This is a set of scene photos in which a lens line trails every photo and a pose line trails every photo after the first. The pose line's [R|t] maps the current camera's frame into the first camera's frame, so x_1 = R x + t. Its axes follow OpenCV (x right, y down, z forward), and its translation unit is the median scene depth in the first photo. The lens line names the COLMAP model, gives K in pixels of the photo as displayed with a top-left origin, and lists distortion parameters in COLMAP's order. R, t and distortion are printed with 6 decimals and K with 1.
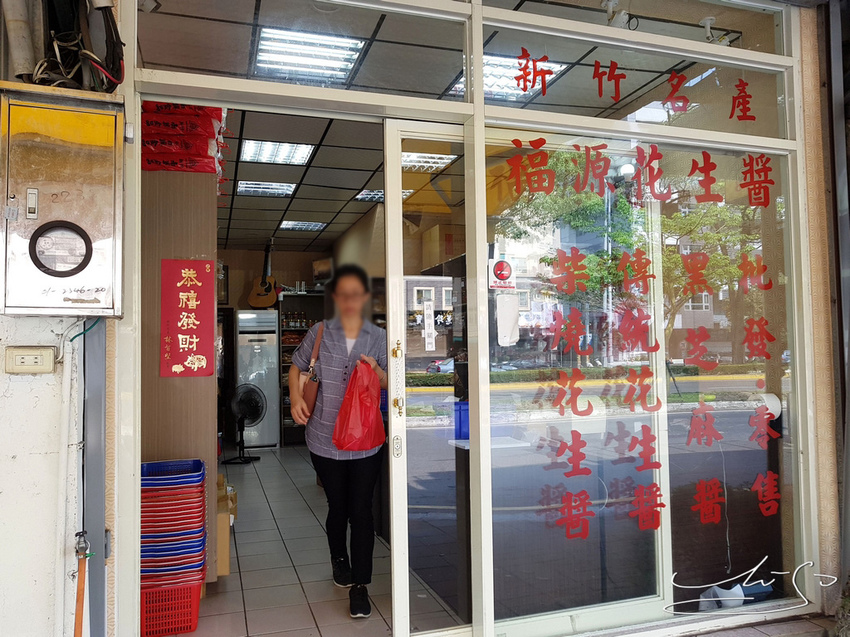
lens RADIAL K [[655.9, 0, 425.0], [0, 655.9, 318.5], [0, 0, 1]] dist [0.002540, 0.000447]
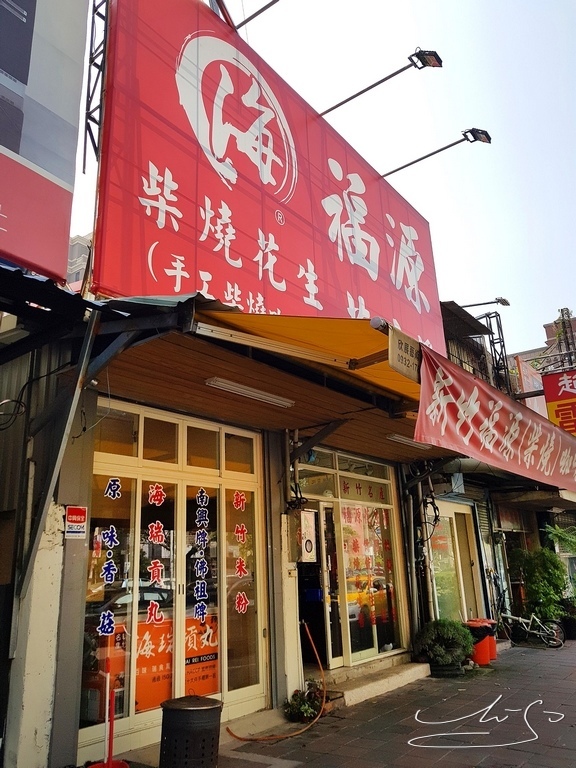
lens RADIAL K [[592.6, 0, 288.0], [0, 592.6, 384.0], [0, 0, 1]] dist [0.002540, 0.000447]
pose [[0.812838, 0.153268, 0.561964, -1.878168], [0.002793, 0.963725, -0.266883, -0.062252], [-0.582483, 0.218502, 0.782924, -1.372582]]
